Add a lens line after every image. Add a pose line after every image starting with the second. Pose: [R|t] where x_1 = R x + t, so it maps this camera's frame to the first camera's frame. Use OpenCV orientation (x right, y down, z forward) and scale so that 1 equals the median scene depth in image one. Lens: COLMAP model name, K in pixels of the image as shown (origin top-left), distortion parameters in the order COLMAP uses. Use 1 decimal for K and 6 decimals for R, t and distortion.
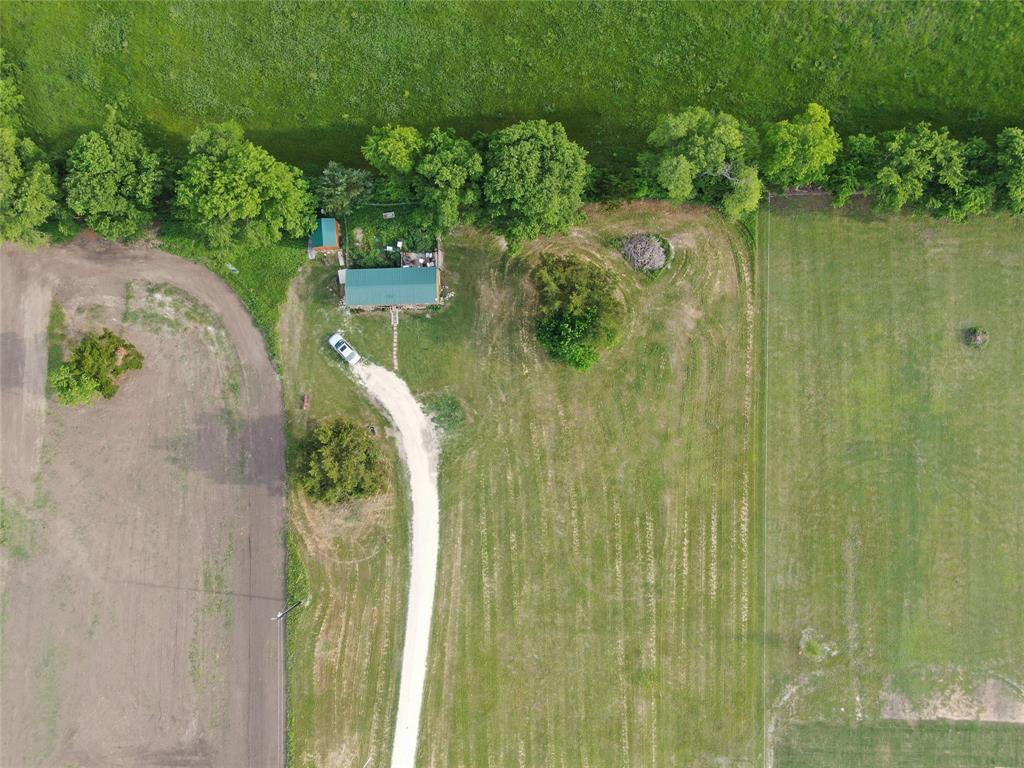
lens RADIAL K [[928.9, 0, 512.0], [0, 928.9, 384.0], [0, 0, 1]] dist [0.014218, -0.016472]
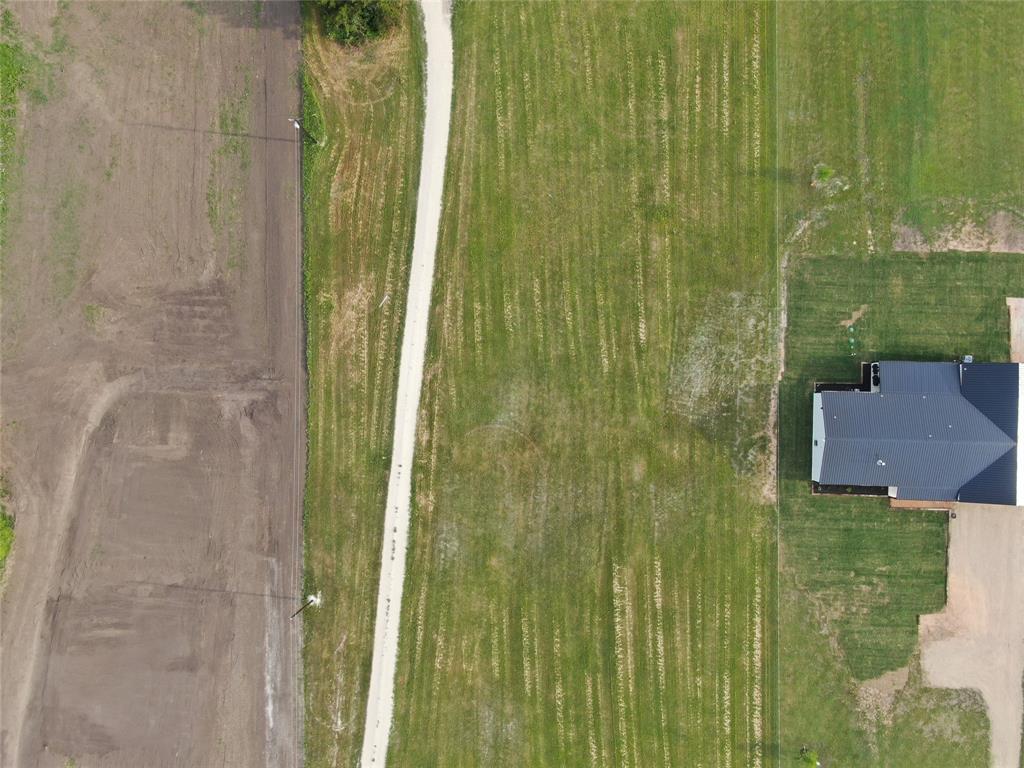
lens RADIAL K [[914.3, 0, 512.0], [0, 914.3, 384.0], [0, 0, 1]] dist [-0.003876, 0.005925]
pose [[0.999969, -0.007821, 0.000069, -0.017248], [0.007821, 0.999948, -0.006552, 0.504066], [-0.000017, 0.006553, 0.999979, 0.011572]]
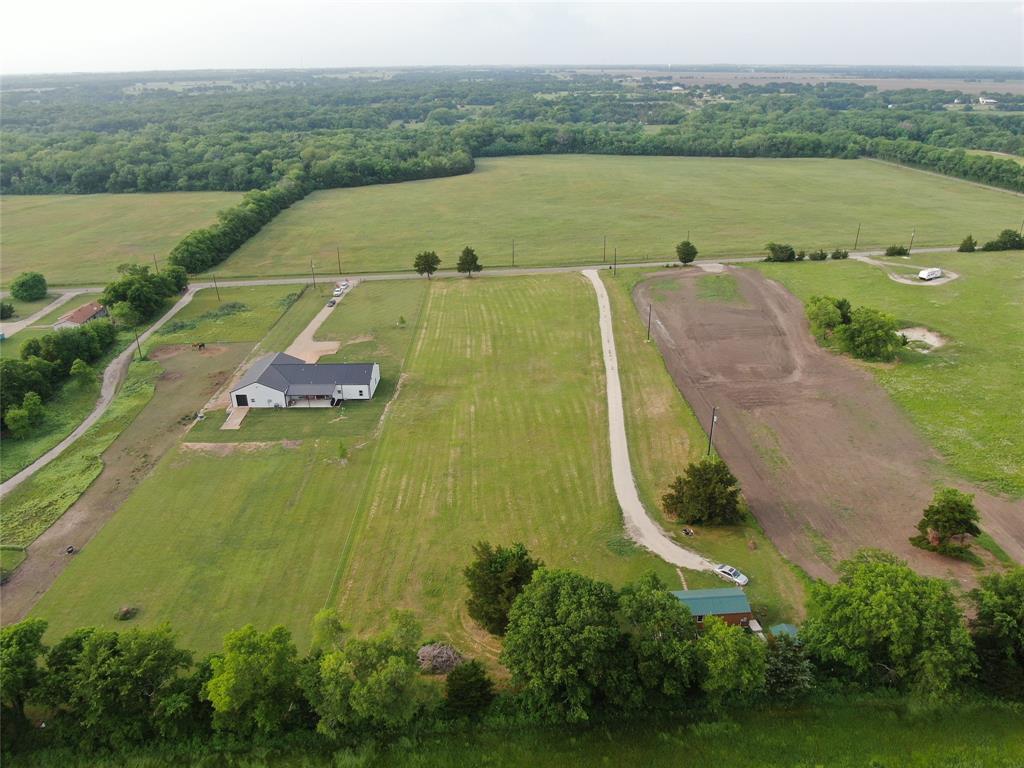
lens RADIAL K [[739.7, 0, 512.0], [0, 739.7, 384.0], [0, 0, 1]] dist [-0.022745, 0.000080]
pose [[-0.998154, 0.060727, 0.000109, 0.052845], [-0.024011, -0.396308, 0.917803, -0.708257], [0.055779, 0.916107, 0.397035, 0.458429]]
